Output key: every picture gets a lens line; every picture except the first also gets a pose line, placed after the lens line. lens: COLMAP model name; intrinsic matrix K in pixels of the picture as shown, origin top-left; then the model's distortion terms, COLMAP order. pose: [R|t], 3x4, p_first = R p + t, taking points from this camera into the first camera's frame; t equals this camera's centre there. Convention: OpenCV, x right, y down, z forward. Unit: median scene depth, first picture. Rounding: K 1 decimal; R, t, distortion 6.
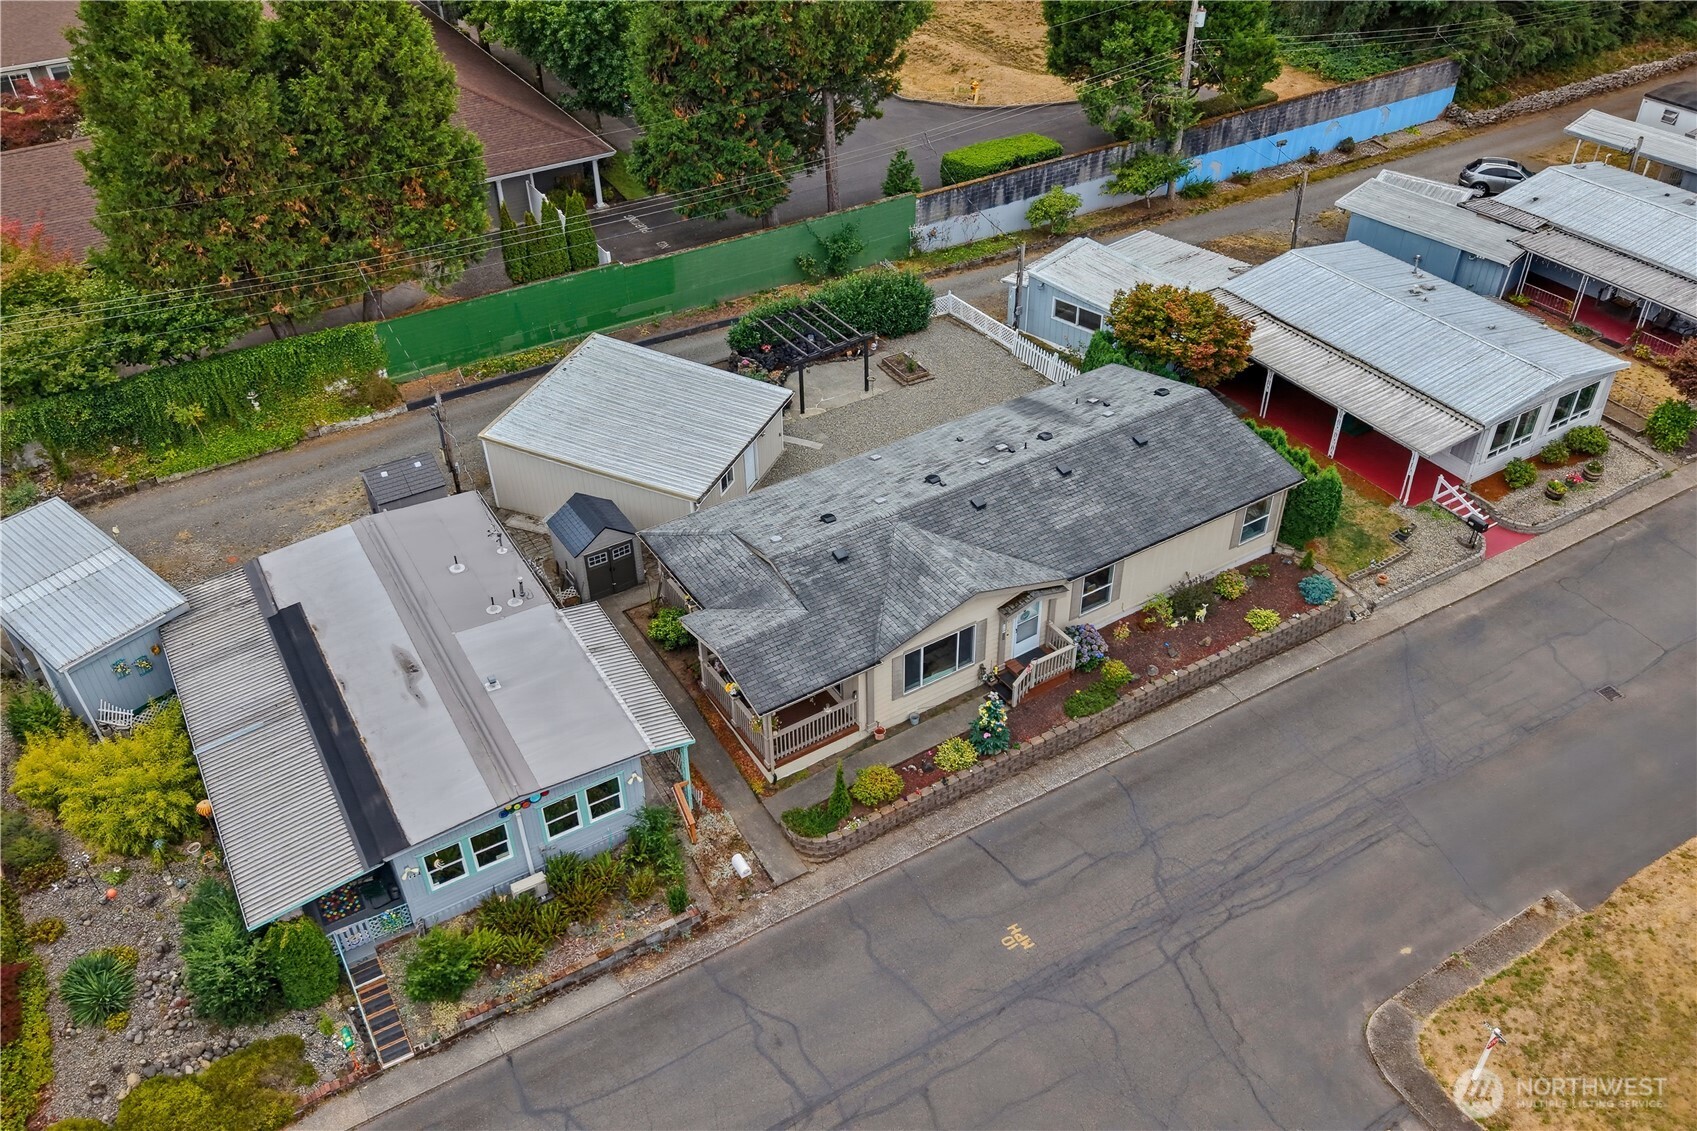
lens RADIAL K [[1359.6, 0, 839.5], [0, 1359.6, 571.7], [0, 0, 1]] dist [0.032274, -0.018371]
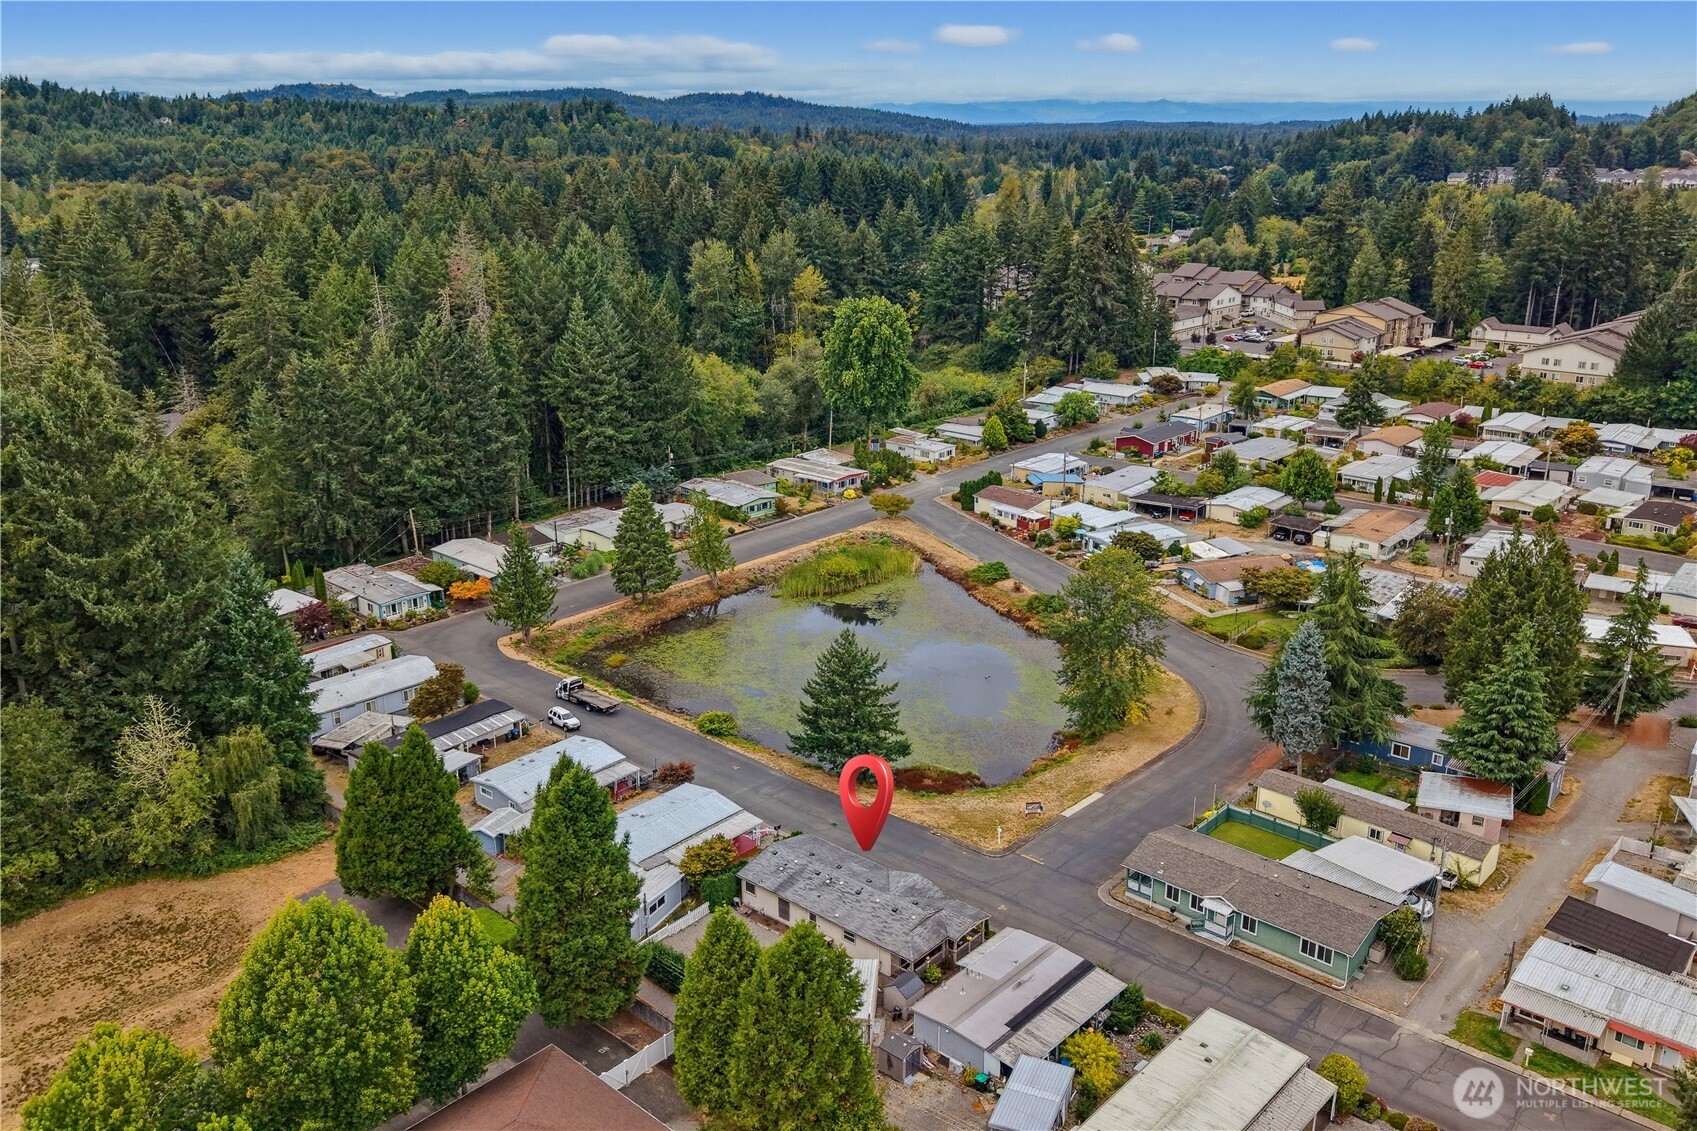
lens RADIAL K [[1359.6, 0, 852.2], [0, 1359.6, 562.1], [0, 0, 1]] dist [0.032274, -0.018371]
pose [[-0.306618, -0.282315, 0.909001, -2.479919], [0.575659, 0.705547, 0.413304, -1.869927], [-0.758025, 0.650002, -0.053816, 0.845471]]
